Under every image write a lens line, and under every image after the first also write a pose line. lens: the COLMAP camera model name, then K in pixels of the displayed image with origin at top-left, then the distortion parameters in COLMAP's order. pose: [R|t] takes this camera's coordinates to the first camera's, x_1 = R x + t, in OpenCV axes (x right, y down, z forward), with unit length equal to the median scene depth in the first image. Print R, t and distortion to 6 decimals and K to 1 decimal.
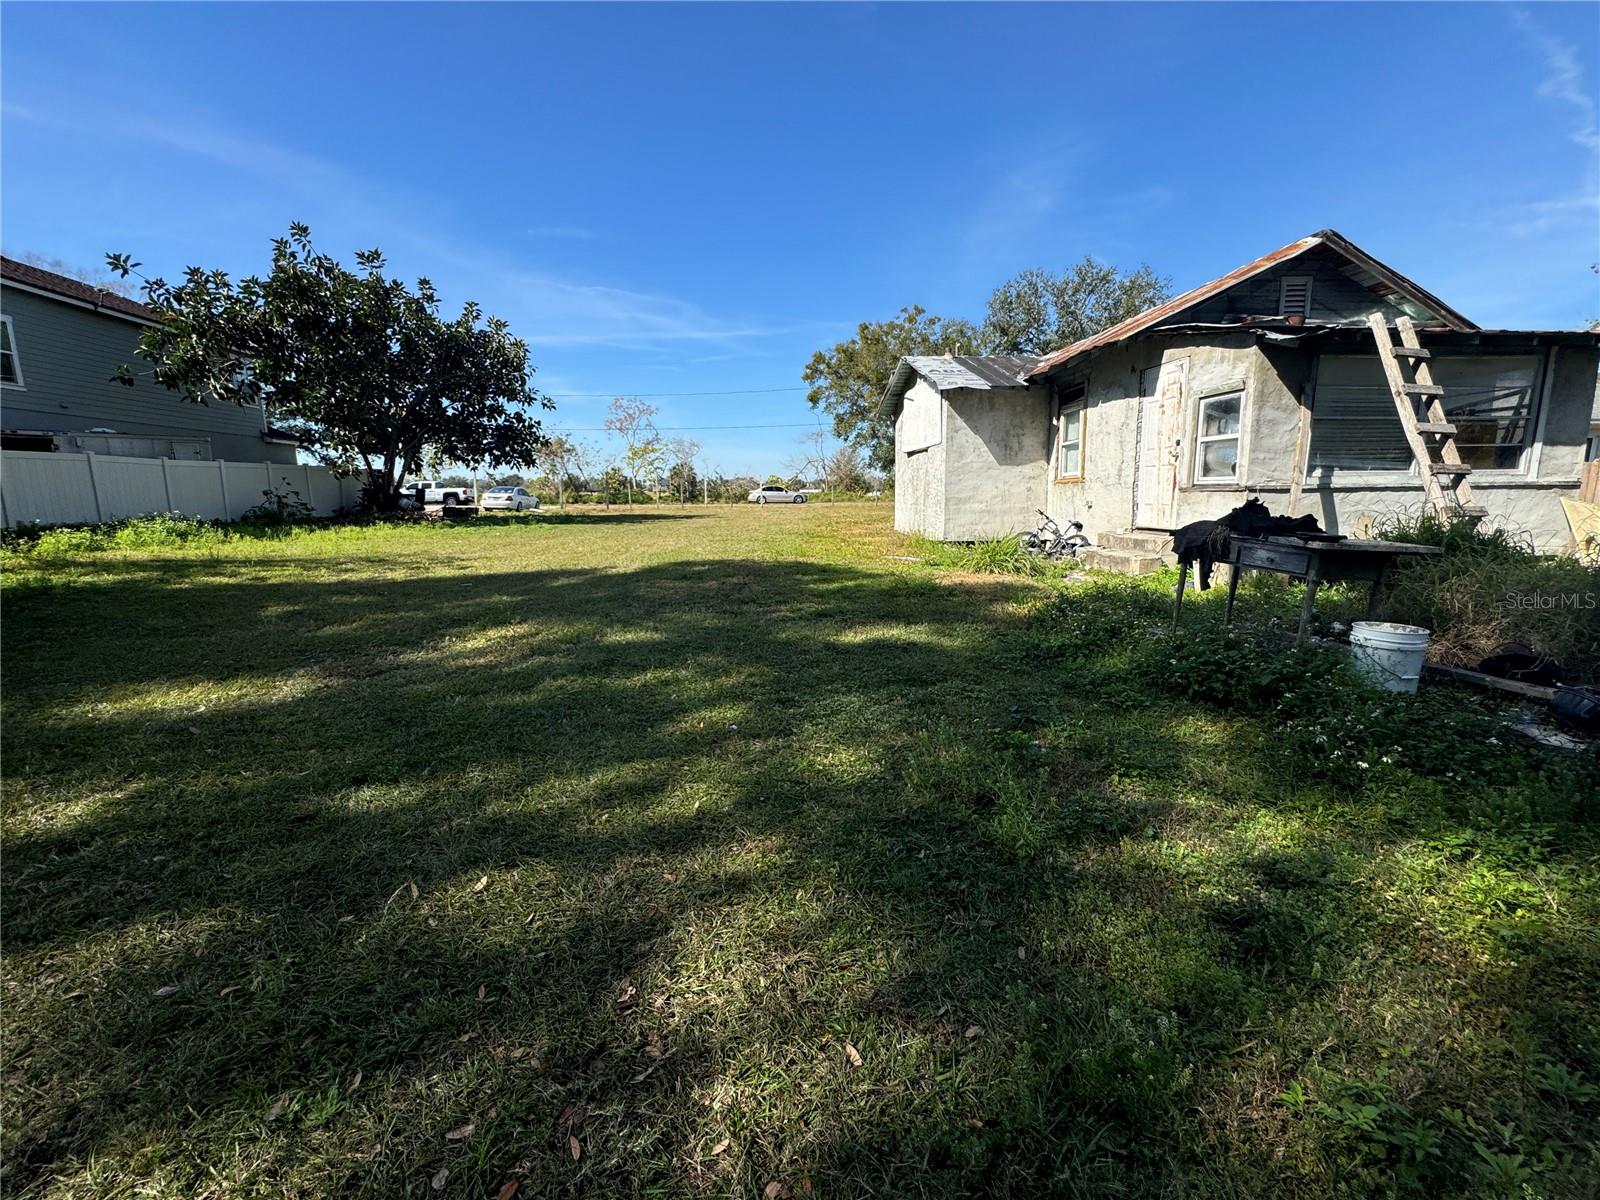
lens RADIAL K [[641.6, 0, 799.4], [0, 641.6, 599.9], [0, 0, 1]] dist [-0.001937, 0.000730]
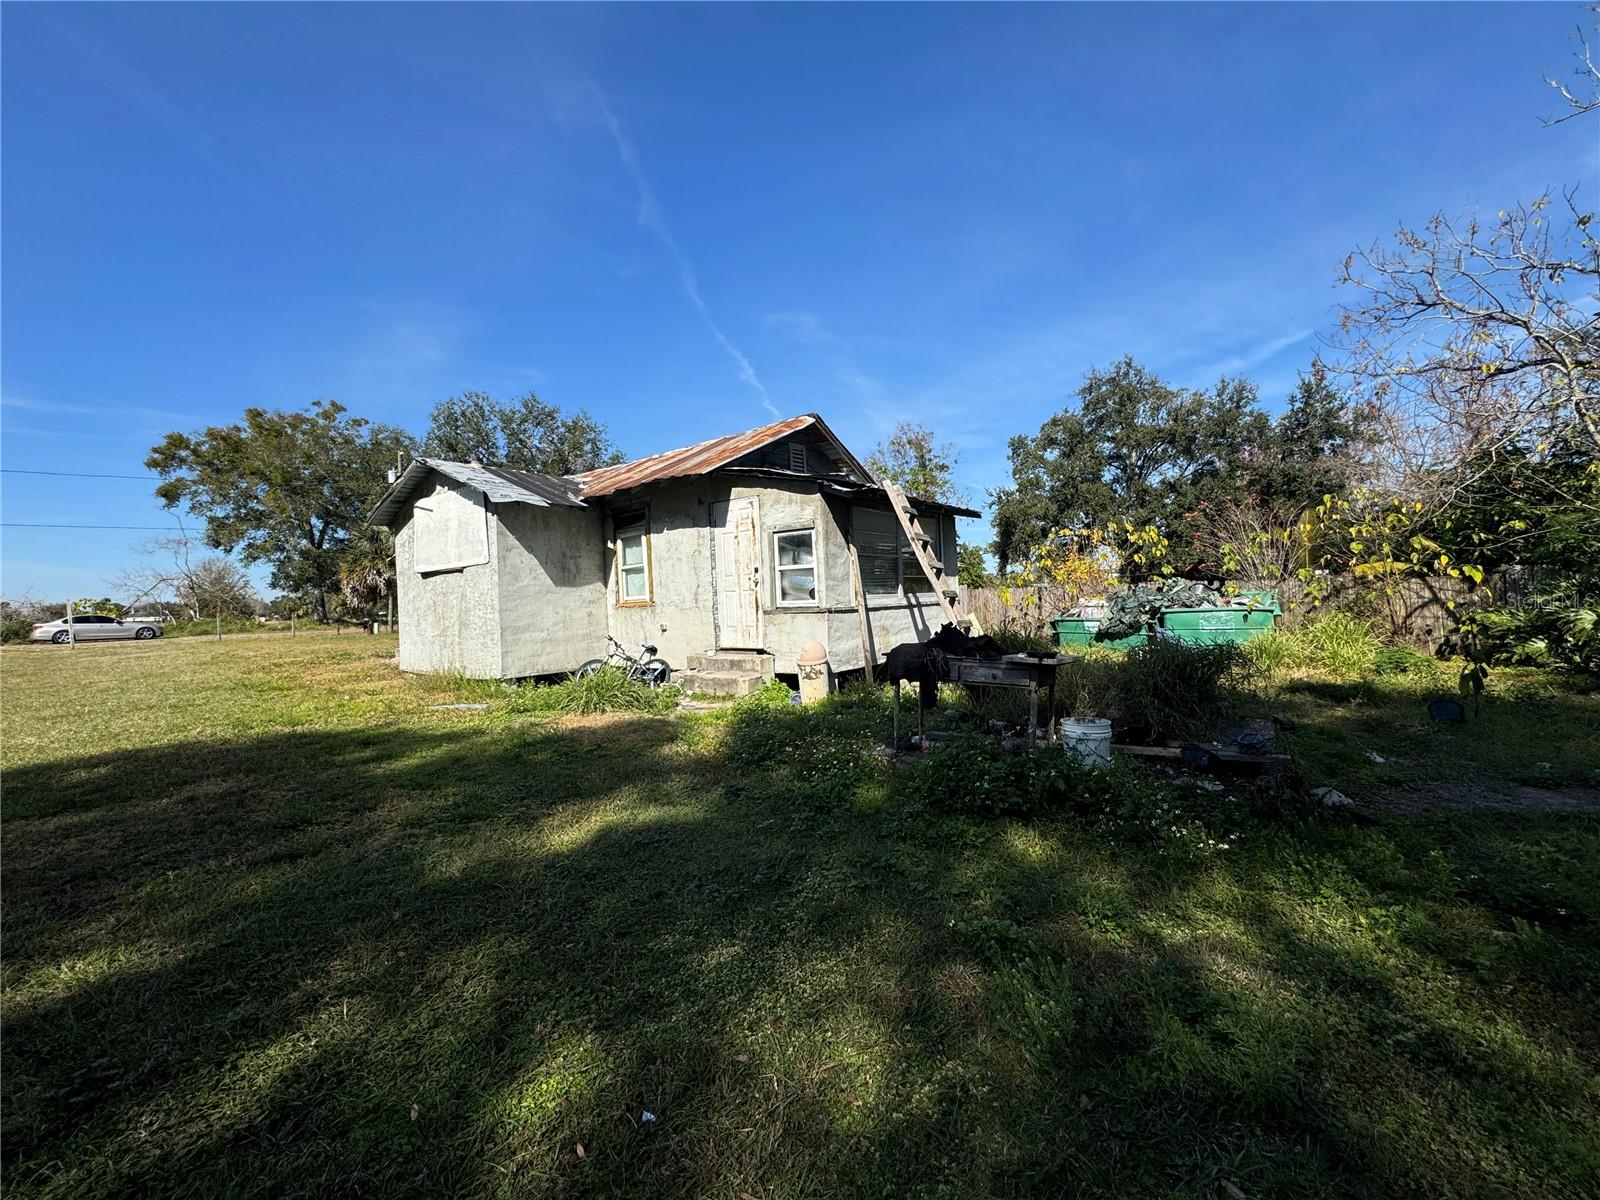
lens RADIAL K [[641.6, 0, 800.1], [0, 641.6, 601.3], [0, 0, 1]] dist [-0.001937, 0.000730]
pose [[0.679792, -0.014427, 0.733263, -0.082528], [0.146380, 0.982359, -0.116377, -0.026138], [-0.718648, 0.186448, 0.669912, 0.106625]]
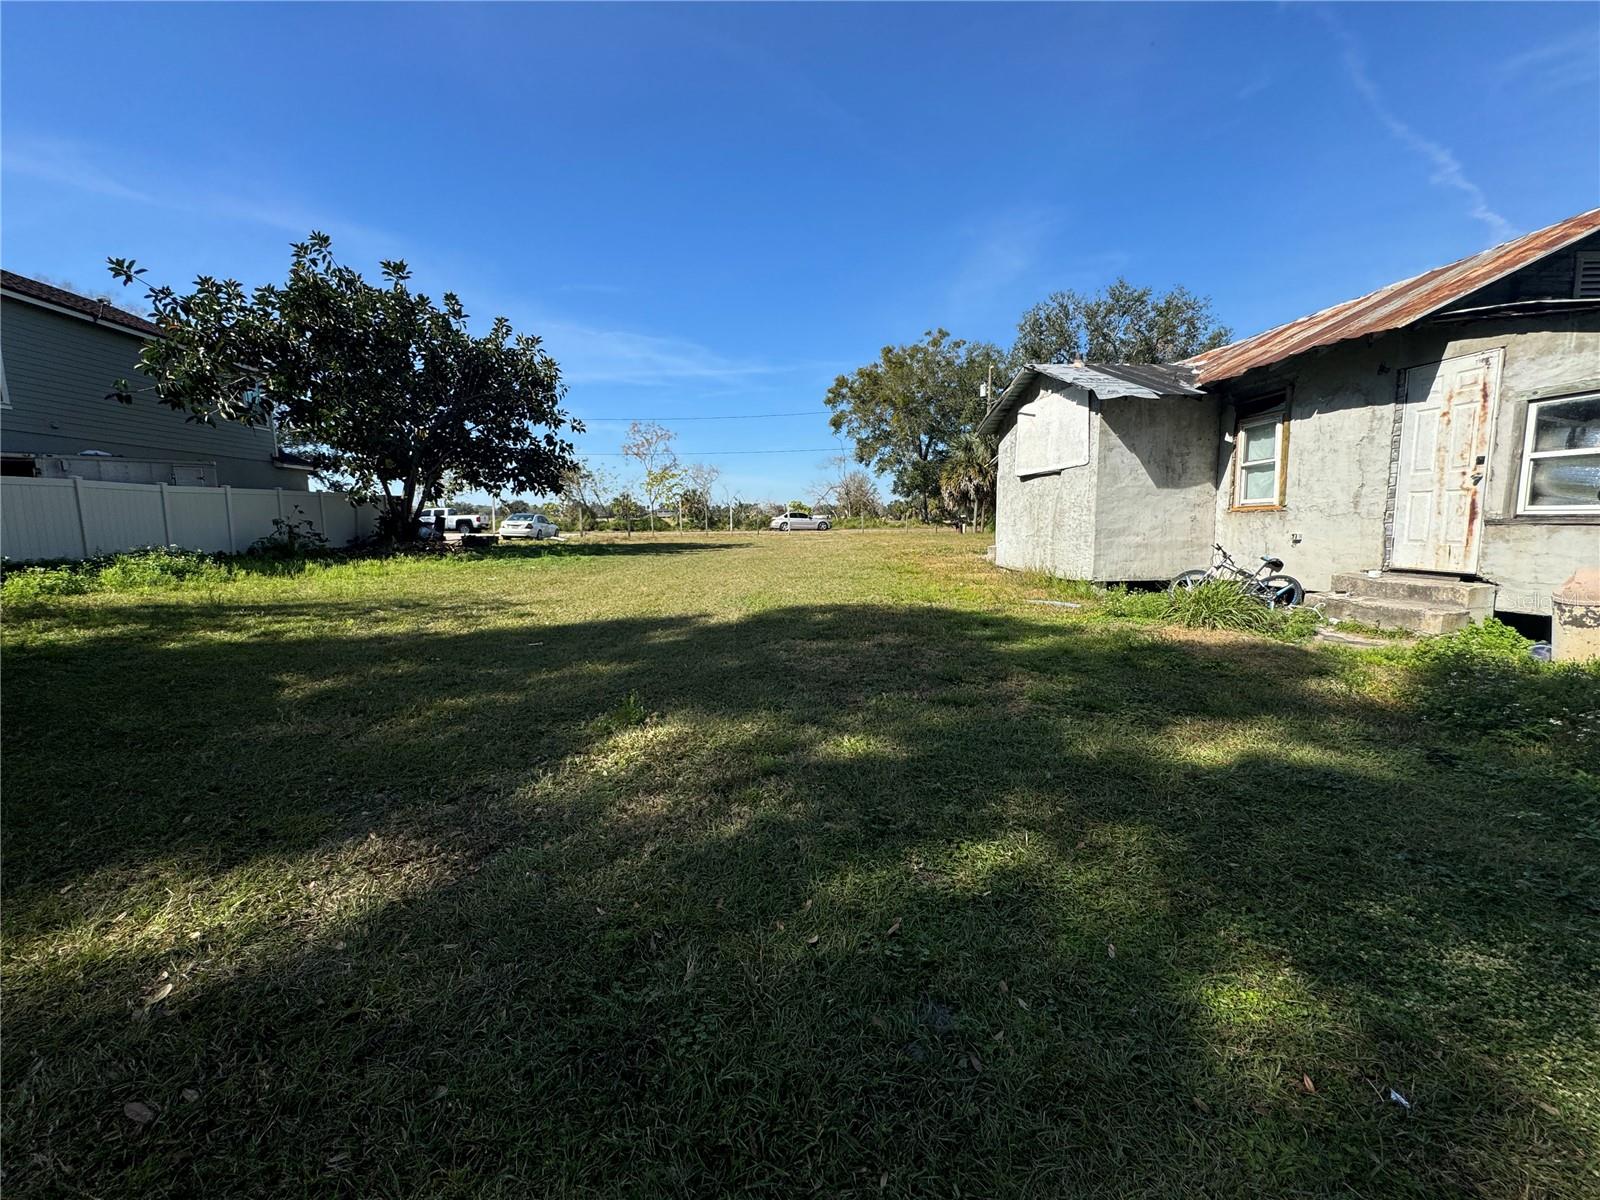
lens RADIAL K [[641.6, 0, 798.1], [0, 641.6, 600.4], [0, 0, 1]] dist [-0.001937, 0.000730]
pose [[0.999995, -0.000992, -0.002984, -0.107598], [0.000878, 0.999277, -0.038011, -0.024837], [0.003020, 0.038008, 0.999273, 0.119249]]
